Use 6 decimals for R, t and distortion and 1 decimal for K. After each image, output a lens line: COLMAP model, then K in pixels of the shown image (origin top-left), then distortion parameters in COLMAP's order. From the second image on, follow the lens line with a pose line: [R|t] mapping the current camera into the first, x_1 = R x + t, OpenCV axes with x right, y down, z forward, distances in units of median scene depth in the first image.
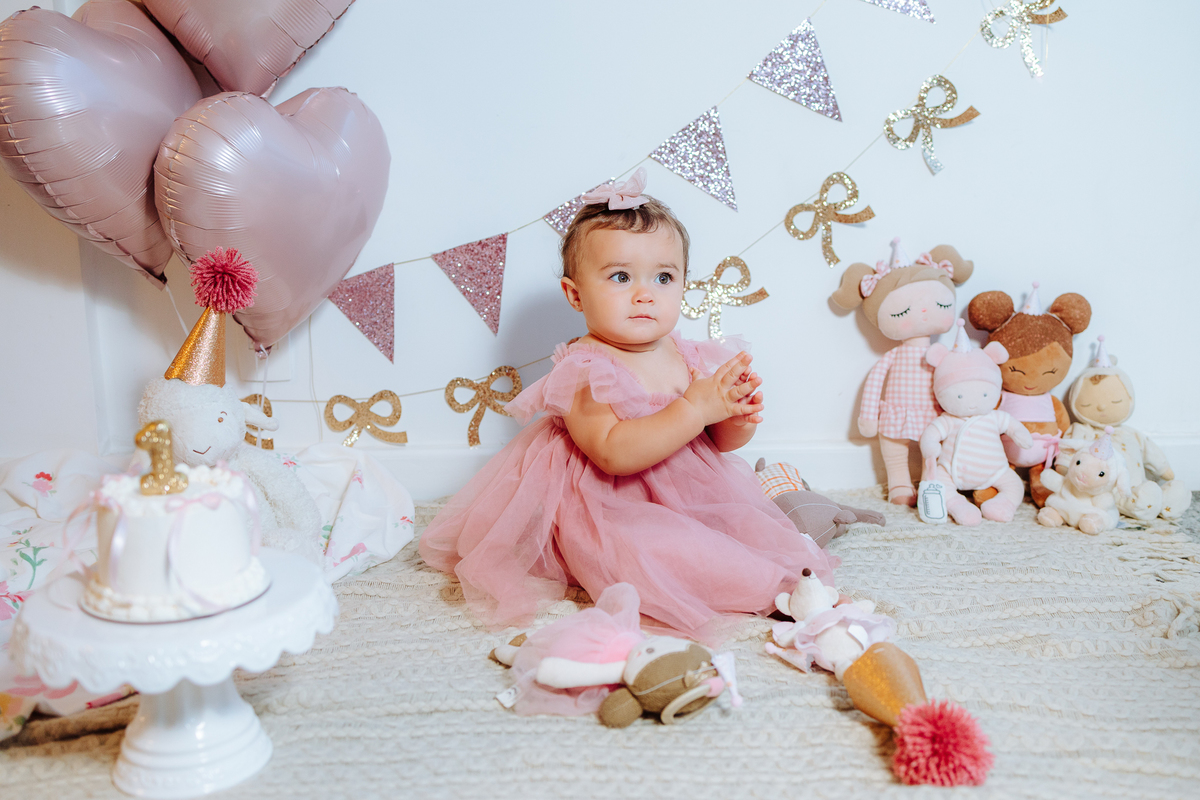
lens RADIAL K [[1215.5, 0, 600.0], [0, 1215.5, 400.0], [0, 0, 1]] dist [0.110978, -0.002943]
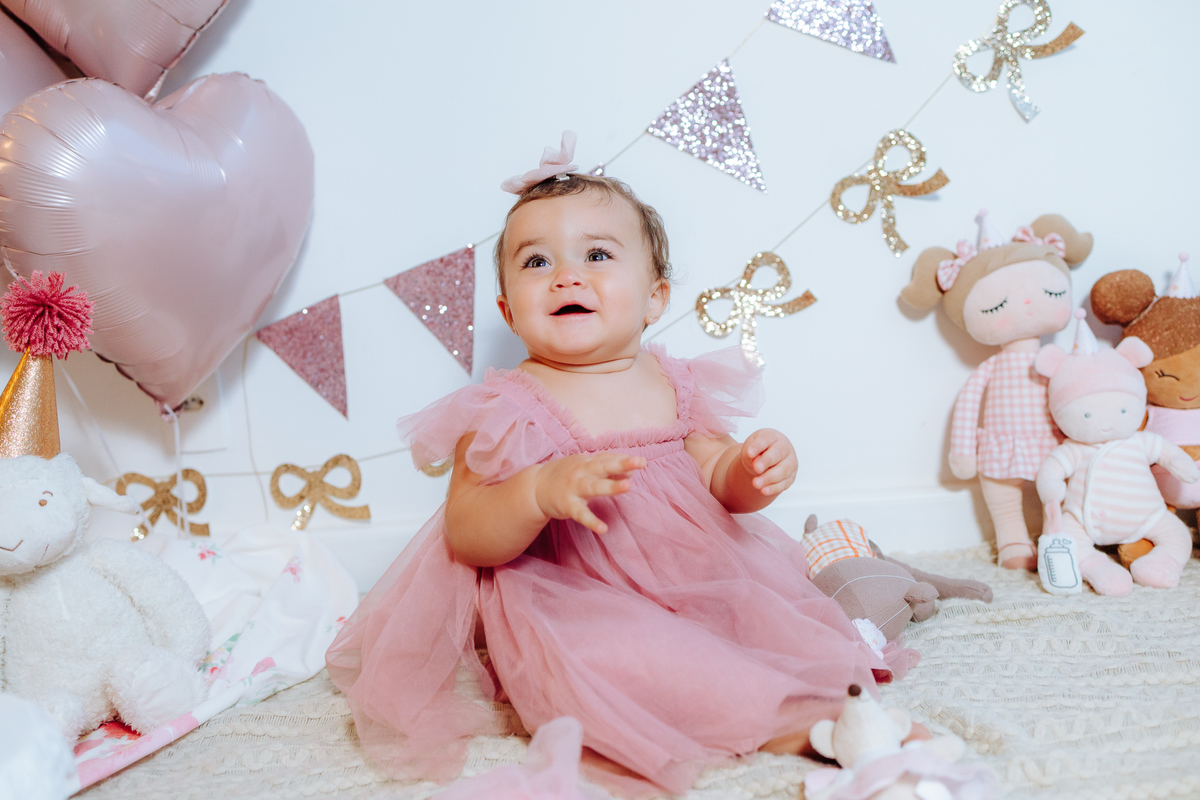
lens RADIAL K [[1237.8, 0, 578.7], [0, 1237.8, 399.4], [0, 0, 1]] dist [0.064899, -0.007441]
pose [[0.991809, -0.063158, -0.111022, 0.075710], [0.057044, 0.996719, -0.057414, 0.012543], [0.114284, 0.050611, 0.992158, 0.225810]]
